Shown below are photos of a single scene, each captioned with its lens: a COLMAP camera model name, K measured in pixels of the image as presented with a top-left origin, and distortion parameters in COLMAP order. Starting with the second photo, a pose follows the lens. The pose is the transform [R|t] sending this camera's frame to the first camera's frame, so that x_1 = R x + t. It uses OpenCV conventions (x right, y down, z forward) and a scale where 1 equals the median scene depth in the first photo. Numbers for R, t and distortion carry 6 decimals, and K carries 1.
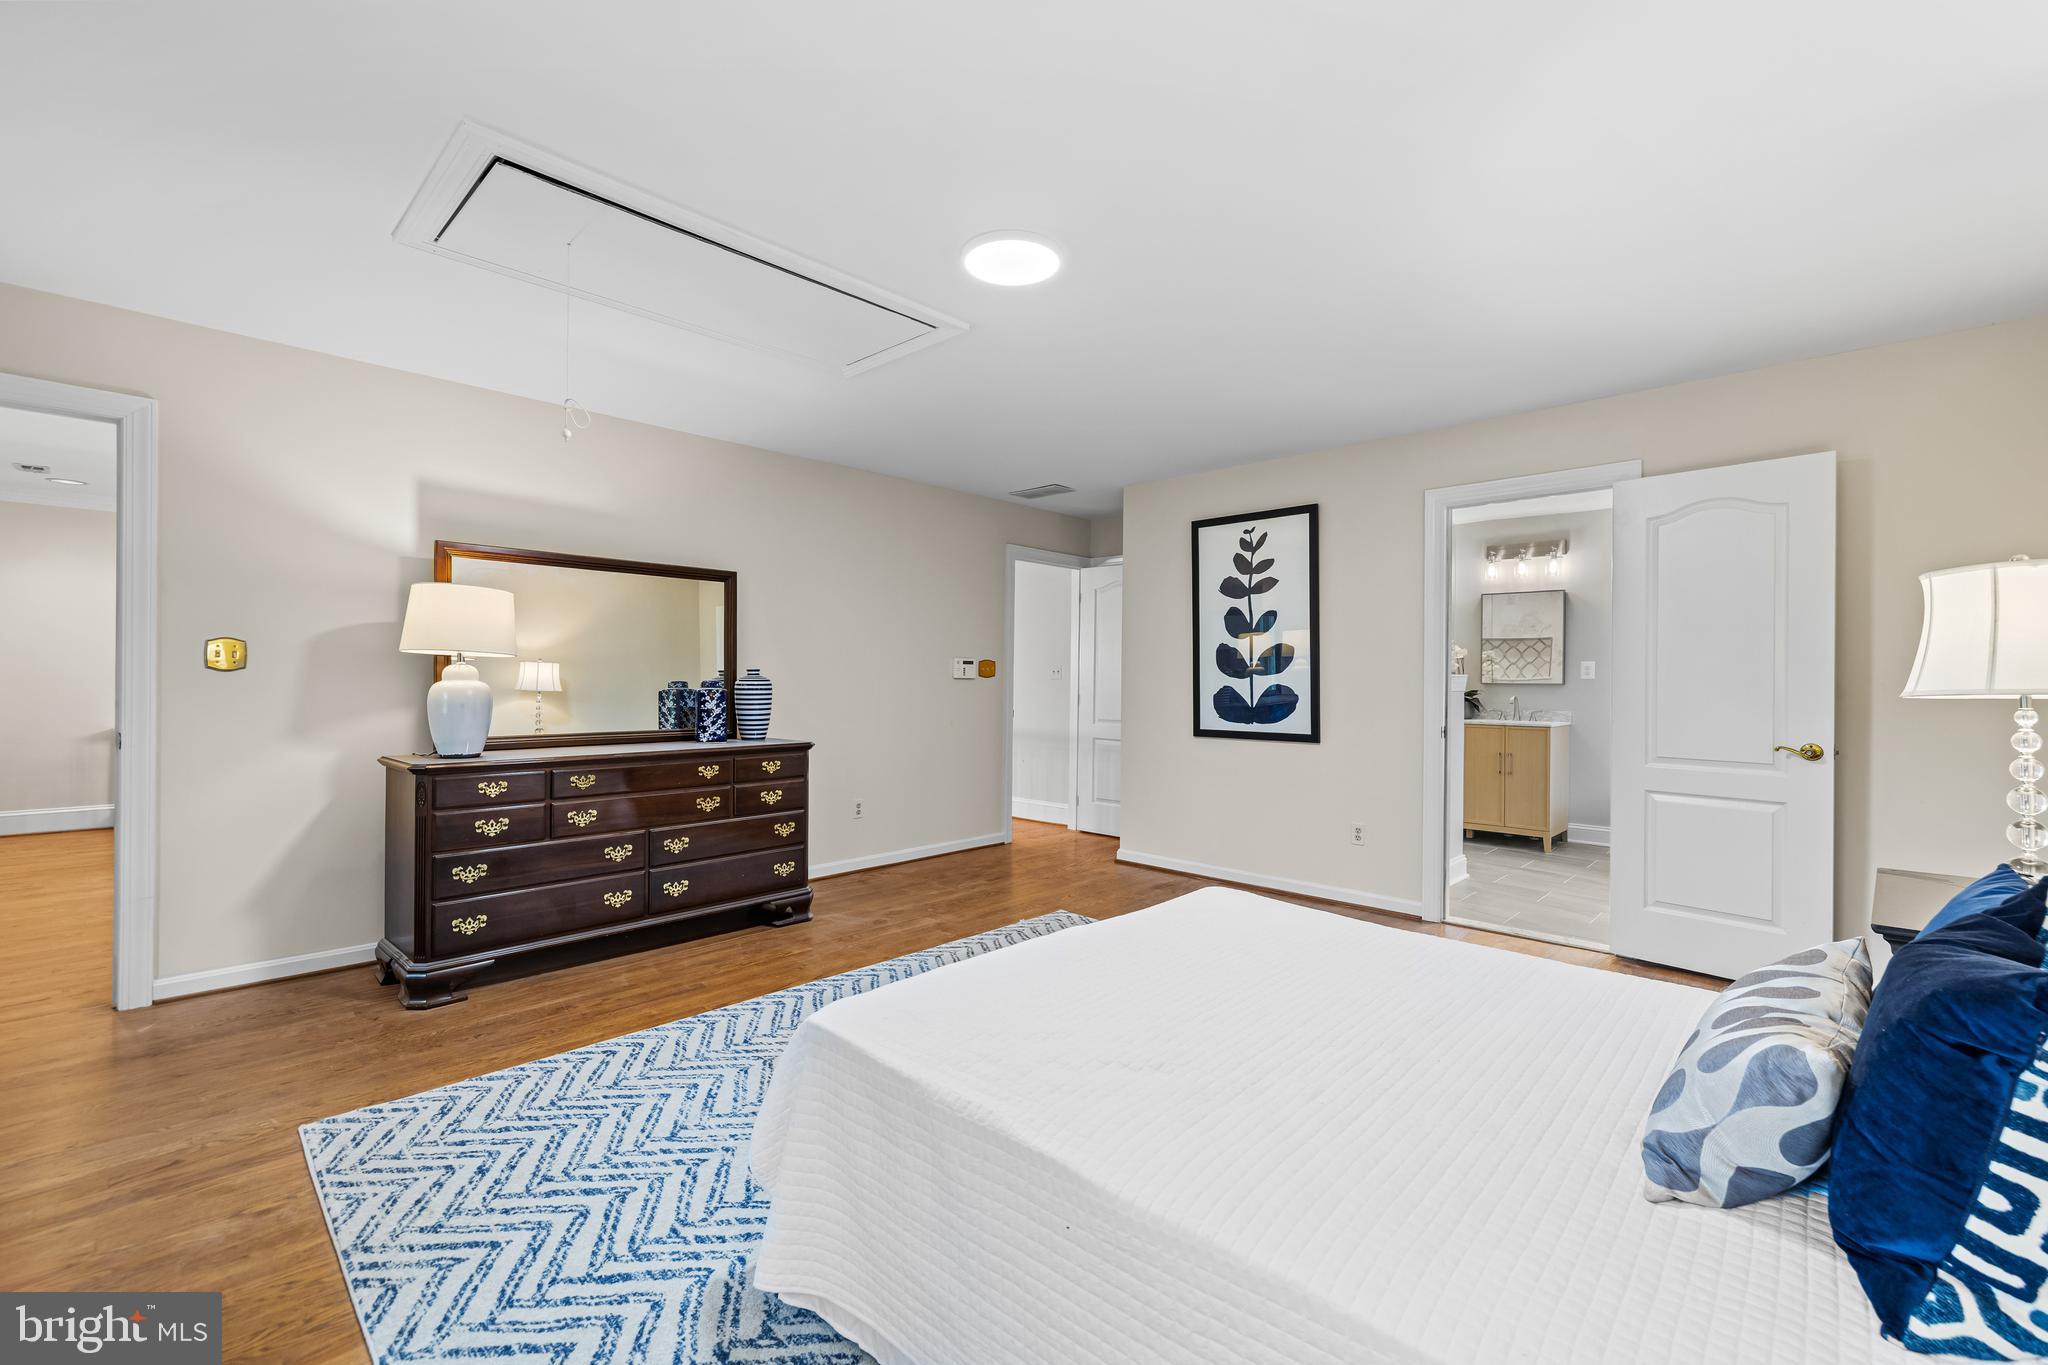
lens RADIAL K [[871.9, 0, 1027.7], [0, 871.9, 679.0], [0, 0, 1]] dist [0.002157, 0.000289]
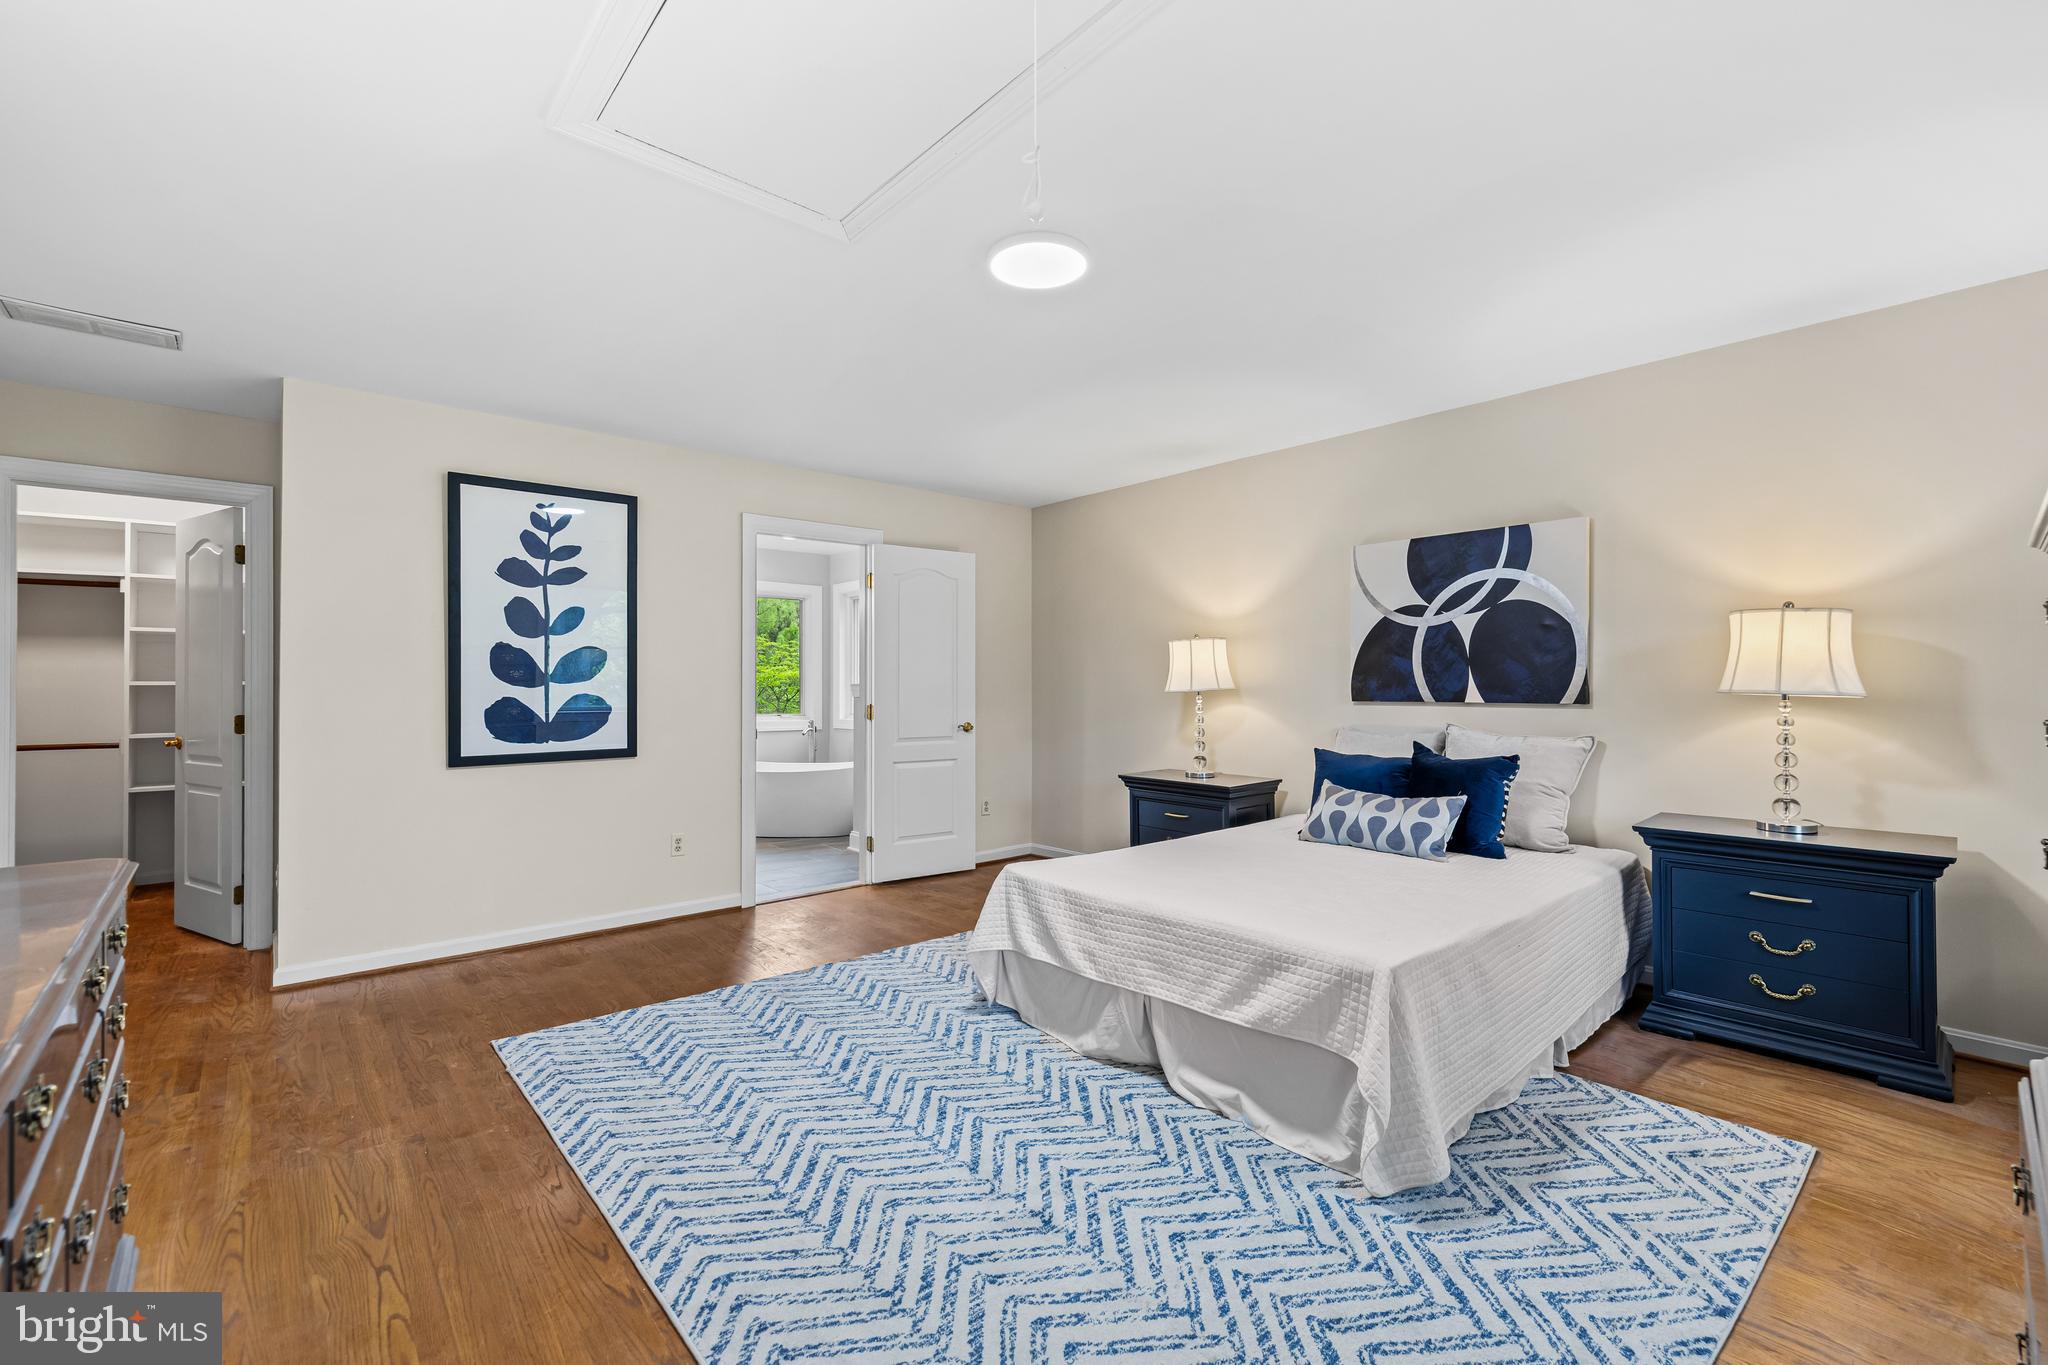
lens RADIAL K [[871.9, 0, 1027.7], [0, 871.9, 679.0], [0, 0, 1]] dist [0.002157, 0.000289]
pose [[0.084884, 0.001117, 0.996390, -0.532312], [0.004944, 0.999987, -0.001542, -0.004897], [-0.996379, 0.005057, 0.084877, 0.493277]]
